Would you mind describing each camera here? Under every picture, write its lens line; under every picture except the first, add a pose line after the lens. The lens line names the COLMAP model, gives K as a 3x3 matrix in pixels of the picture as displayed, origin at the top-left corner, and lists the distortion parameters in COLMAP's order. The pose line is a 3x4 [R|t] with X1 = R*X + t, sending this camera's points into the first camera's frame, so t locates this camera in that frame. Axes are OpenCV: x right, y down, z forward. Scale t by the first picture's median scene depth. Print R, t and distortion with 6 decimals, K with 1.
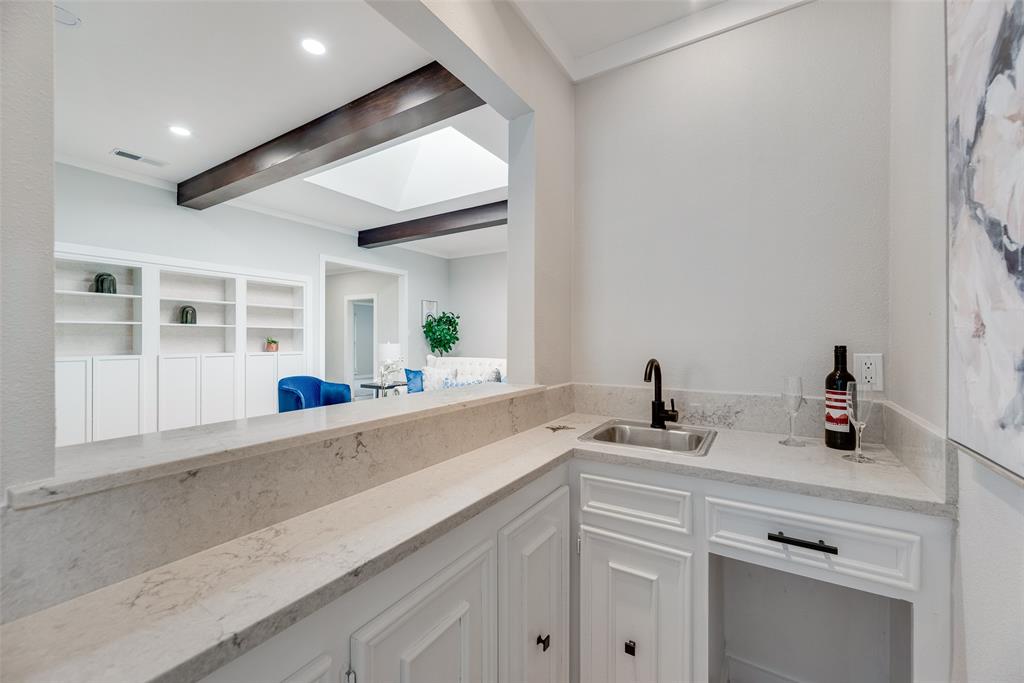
lens RADIAL K [[415.7, 0, 507.5], [0, 415.7, 338.0], [0, 0, 1]] dist [0.010093, 0.000176]
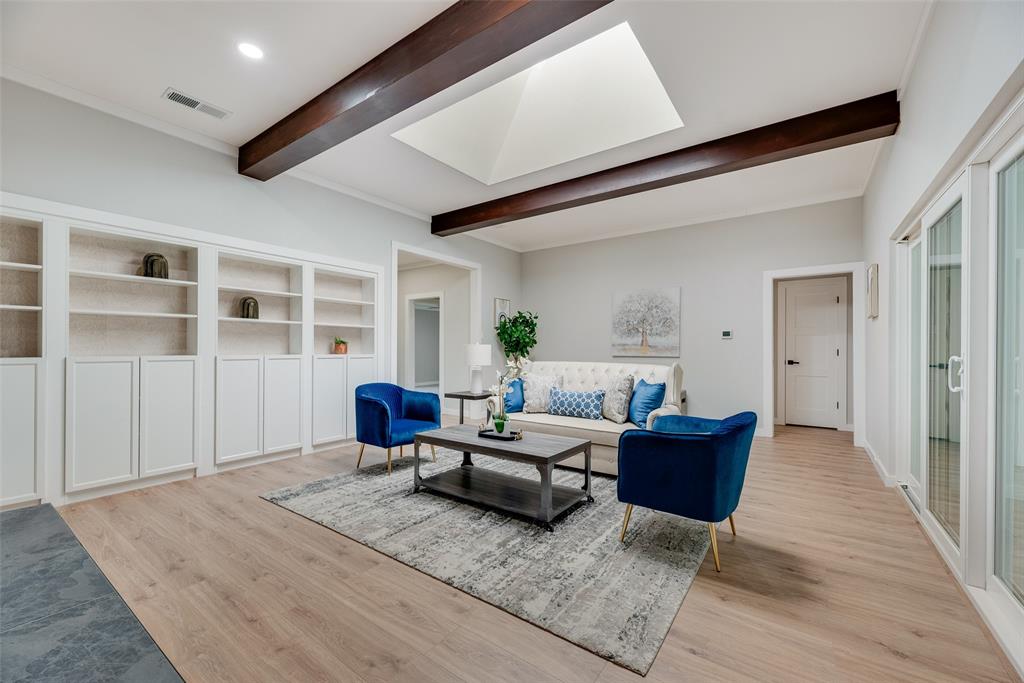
lens RADIAL K [[415.7, 0, 511.3], [0, 415.7, 345.0], [0, 0, 1]] dist [0.010093, 0.000176]
pose [[0.998154, 0.001752, -0.060711, -0.176835], [-0.002051, 0.999986, -0.004874, 0.019045], [0.060702, 0.004989, 0.998143, 0.186269]]
